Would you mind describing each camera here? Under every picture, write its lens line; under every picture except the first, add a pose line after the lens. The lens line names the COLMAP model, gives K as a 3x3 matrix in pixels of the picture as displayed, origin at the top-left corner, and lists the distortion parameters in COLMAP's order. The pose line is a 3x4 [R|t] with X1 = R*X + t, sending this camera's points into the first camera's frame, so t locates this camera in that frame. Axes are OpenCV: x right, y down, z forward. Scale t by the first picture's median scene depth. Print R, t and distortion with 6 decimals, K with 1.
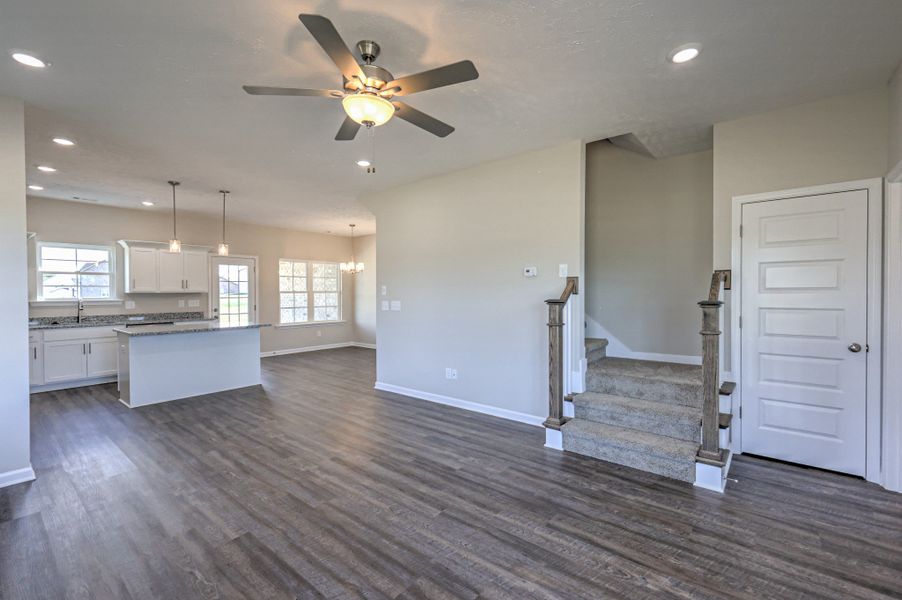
lens RADIAL K [[392.9, 0, 451.4], [0, 392.9, 297.1], [0, 0, 1]] dist [0.000173, -0.000328]
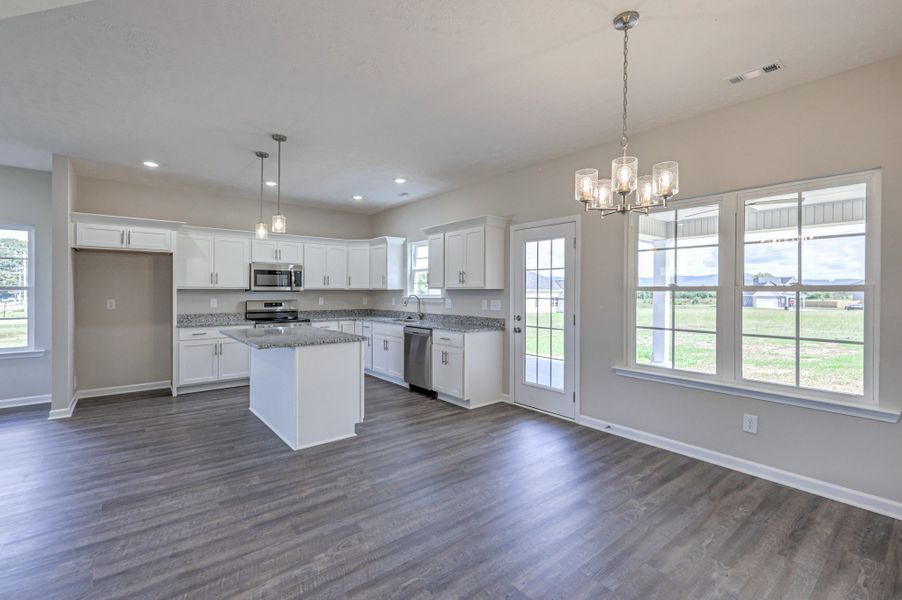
lens RADIAL K [[393.0, 0, 449.6], [0, 393.0, 292.4], [0, 0, 1]] dist [-0.000463, -0.000461]
pose [[-0.188067, 0.006022, -0.982138, 0.018389], [-0.015442, 0.999839, 0.009088, -0.012324], [0.982035, 0.016875, -0.187944, 1.178067]]
